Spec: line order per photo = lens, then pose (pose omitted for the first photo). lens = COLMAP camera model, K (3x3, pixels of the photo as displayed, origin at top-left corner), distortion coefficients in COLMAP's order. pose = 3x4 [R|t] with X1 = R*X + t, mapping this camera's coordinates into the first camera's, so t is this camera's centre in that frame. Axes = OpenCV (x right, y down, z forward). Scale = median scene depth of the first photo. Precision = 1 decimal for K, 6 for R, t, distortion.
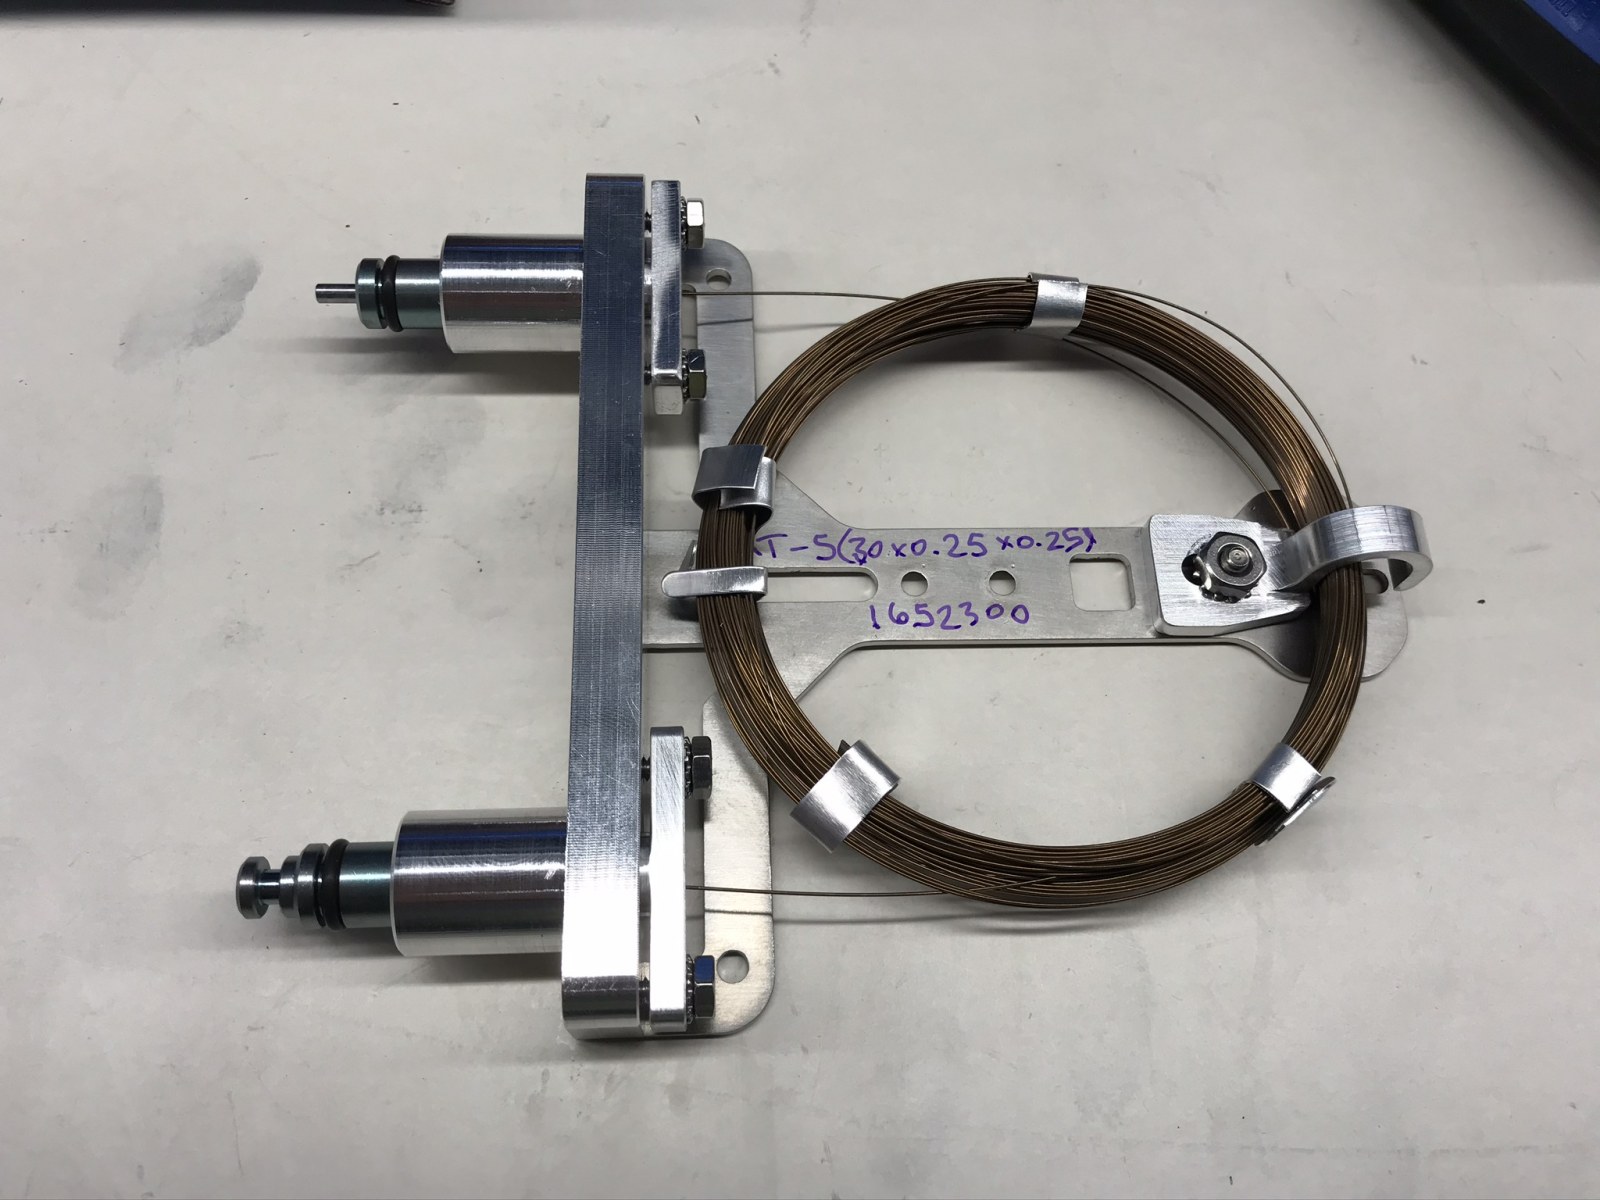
lens RADIAL K [[1278.3, 0, 800.2], [0, 1278.3, 600.7], [0, 0, 1]] dist [0.009227, -0.000564]
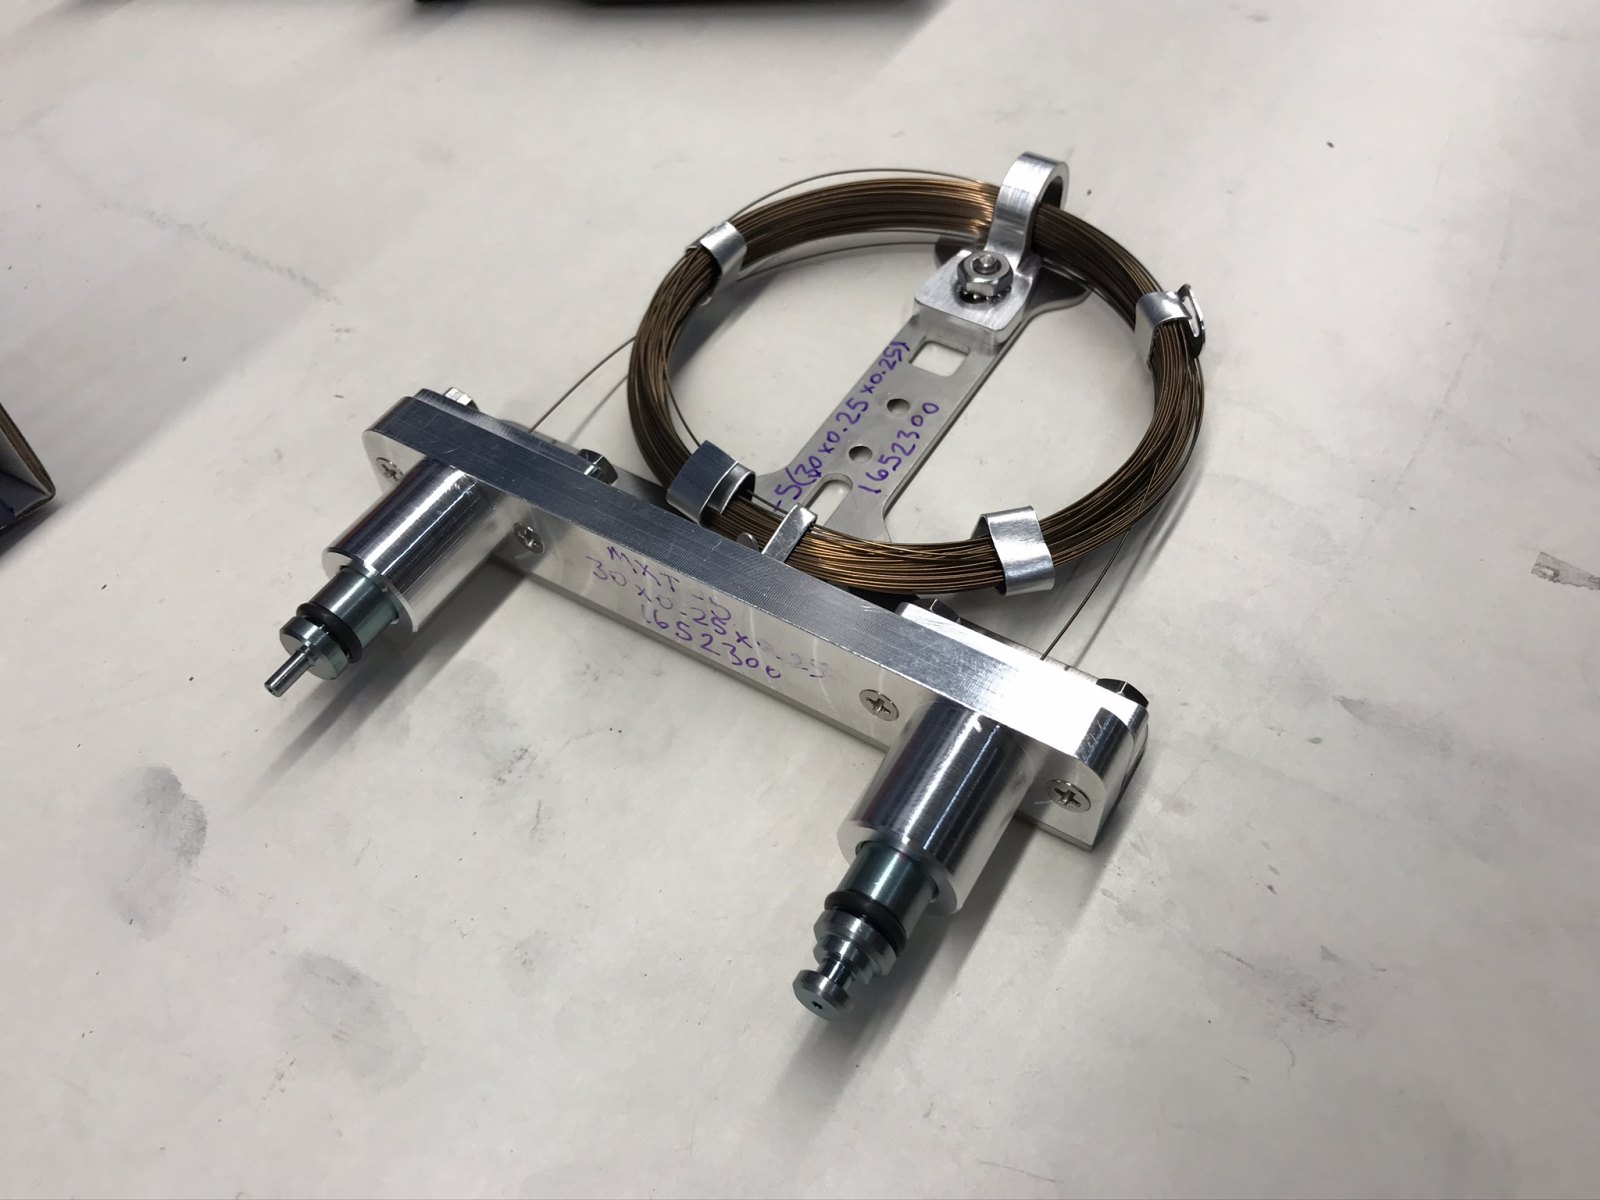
lens RADIAL K [[1278.3, 0, 823.4], [0, 1278.3, 544.7], [0, 0, 1]] dist [0.009227, -0.000564]
pose [[0.552583, -0.707734, 0.440186, -0.494705], [0.794218, 0.607283, -0.020620, 0.033630], [-0.252724, 0.360998, 0.897670, 0.023492]]
